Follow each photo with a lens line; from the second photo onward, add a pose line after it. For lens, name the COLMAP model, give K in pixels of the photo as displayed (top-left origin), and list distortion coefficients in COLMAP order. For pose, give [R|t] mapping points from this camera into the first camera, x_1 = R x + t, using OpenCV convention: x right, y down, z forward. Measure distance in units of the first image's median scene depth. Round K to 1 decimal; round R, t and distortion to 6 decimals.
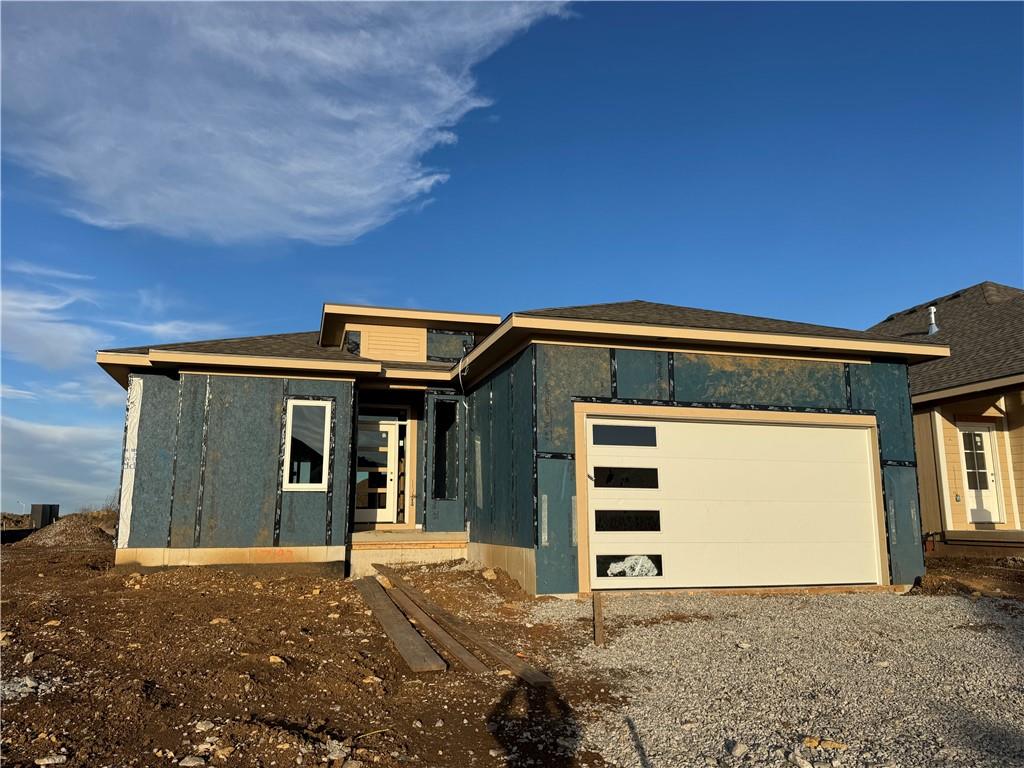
lens RADIAL K [[779.6, 0, 512.0], [0, 779.6, 384.0], [0, 0, 1]] dist [0.098269, -0.189850]
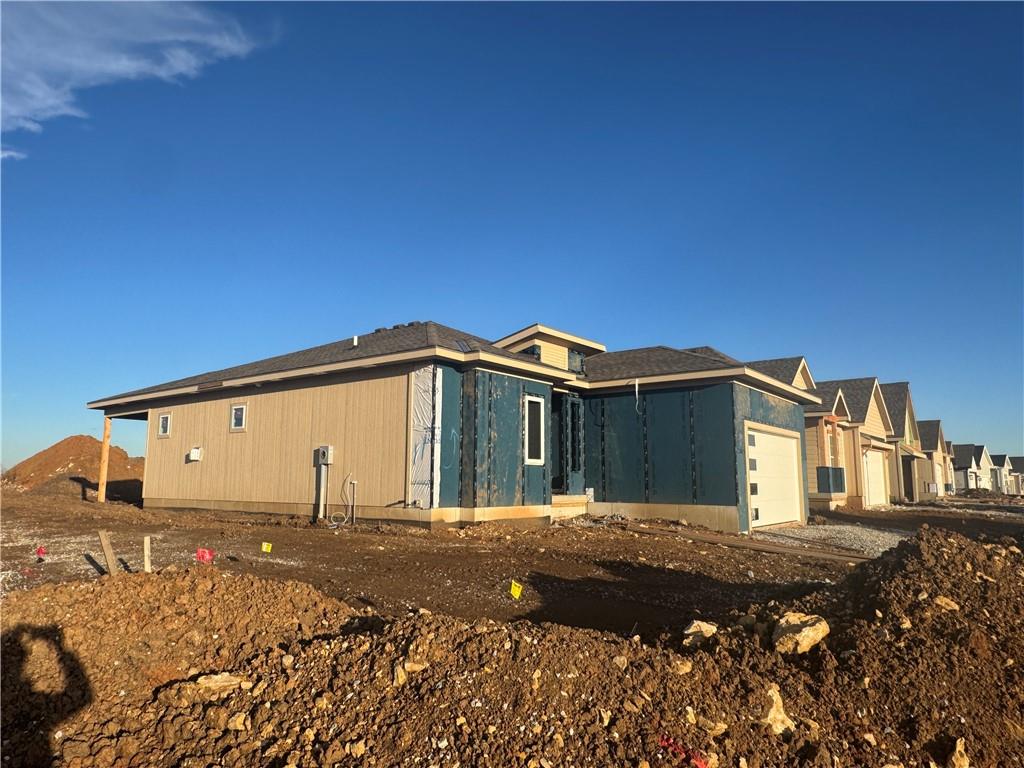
lens RADIAL K [[687.2, 0, 512.0], [0, 687.2, 384.0], [0, 0, 1]] dist [0.001366, 0.000105]
pose [[0.801003, 0.092297, 0.591503, -0.991913], [-0.112940, 0.993600, -0.002097, 0.005706], [-0.587910, -0.065125, 0.806300, 0.083669]]
